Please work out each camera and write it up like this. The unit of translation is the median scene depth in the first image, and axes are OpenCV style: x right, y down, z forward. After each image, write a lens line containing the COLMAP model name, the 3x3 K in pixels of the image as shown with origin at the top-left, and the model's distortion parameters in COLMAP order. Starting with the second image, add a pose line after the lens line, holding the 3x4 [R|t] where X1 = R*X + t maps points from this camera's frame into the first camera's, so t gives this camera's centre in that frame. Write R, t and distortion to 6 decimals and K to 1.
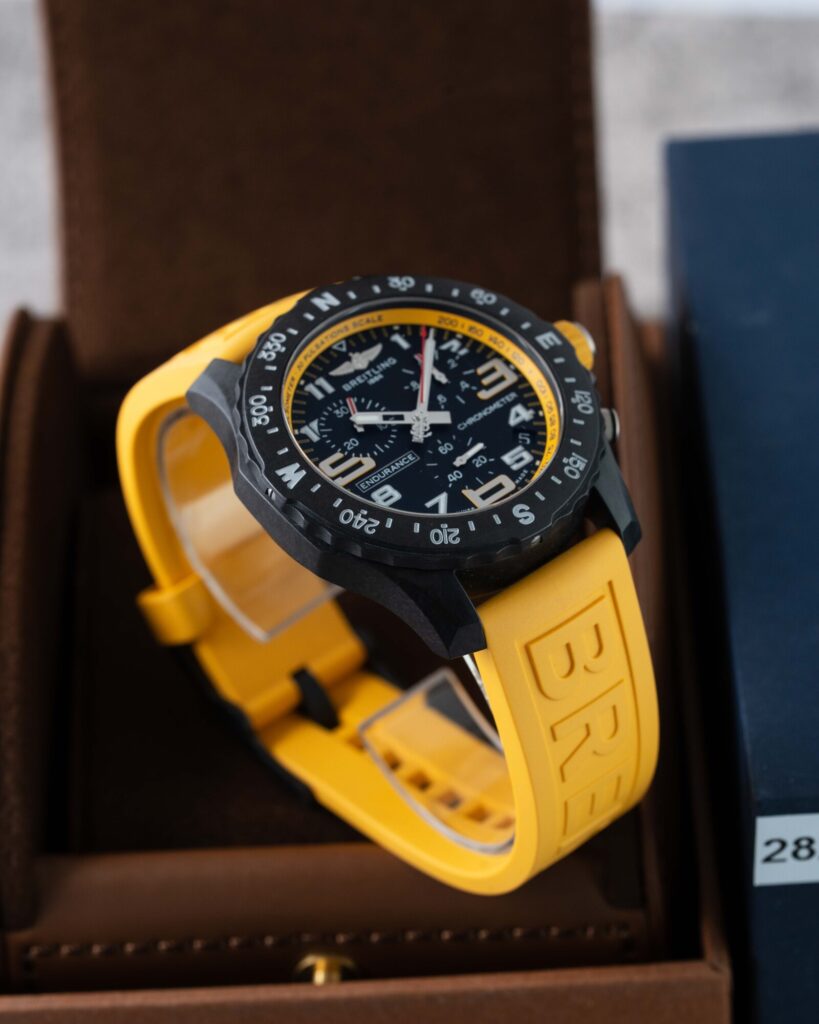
lens RADIAL K [[4310.6, 0, 409.5], [0, 4310.6, 512.0], [0, 0, 1]] dist [-0.002228, -0.692119]
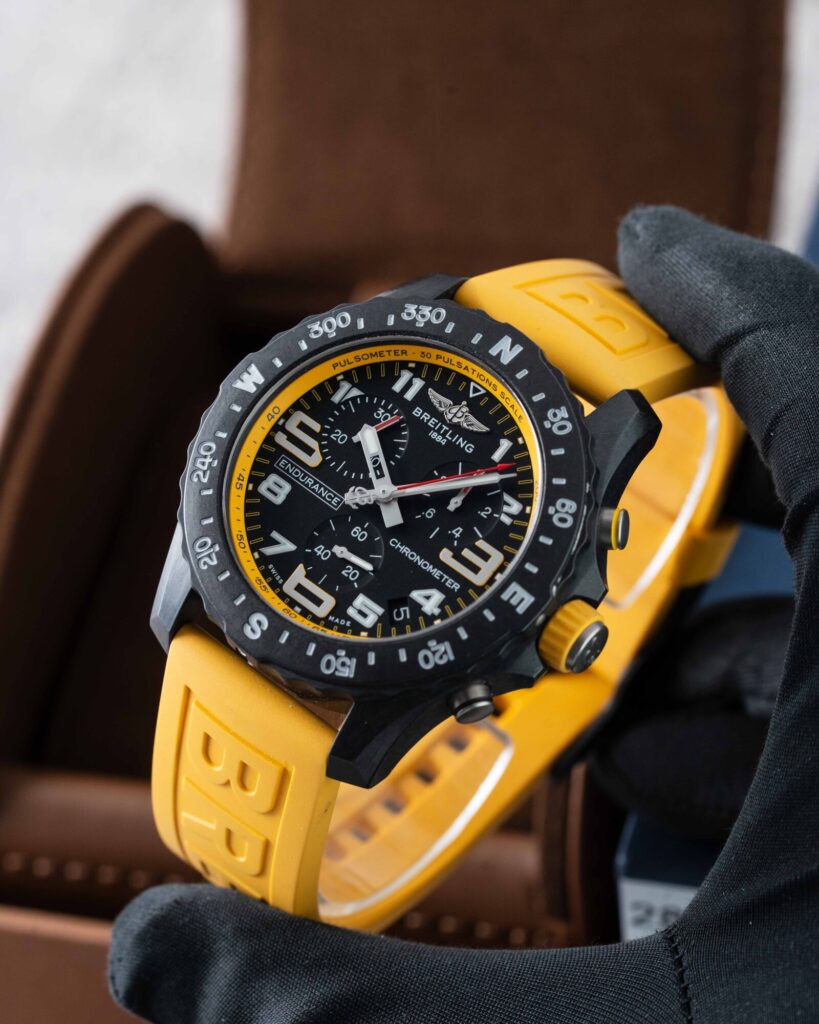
lens RADIAL K [[4310.6, 0, 409.5], [0, 4310.6, 512.0], [0, 0, 1]] dist [-0.002228, -0.692119]
pose [[0.131237, 0.862376, -0.488962, 0.430379], [-0.603624, 0.460768, 0.650639, -0.587667], [0.786394, 0.209762, 0.581020, 0.497560]]
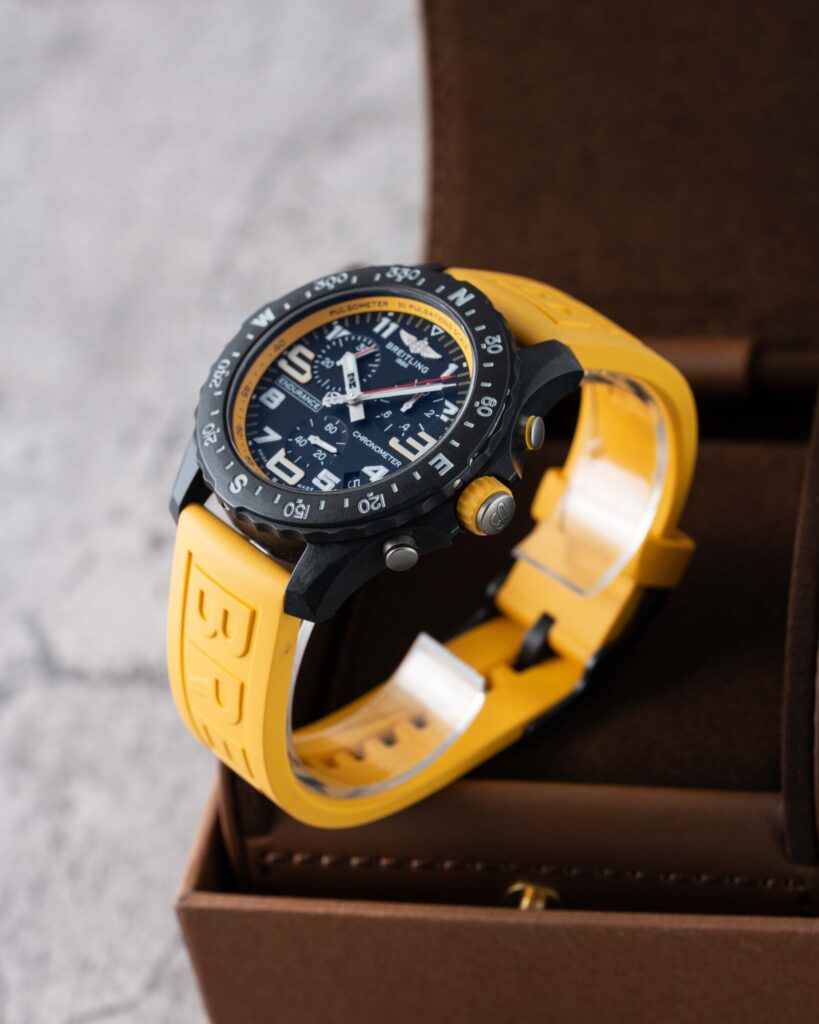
lens RADIAL K [[4310.6, 0, 409.5], [0, 4310.6, 512.0], [0, 0, 1]] dist [-0.002228, -0.692119]
pose [[-0.013063, 0.713971, -0.700053, 0.787132], [-0.566830, 0.571467, 0.593405, -0.661404], [0.823731, 0.404563, 0.397235, 0.586364]]
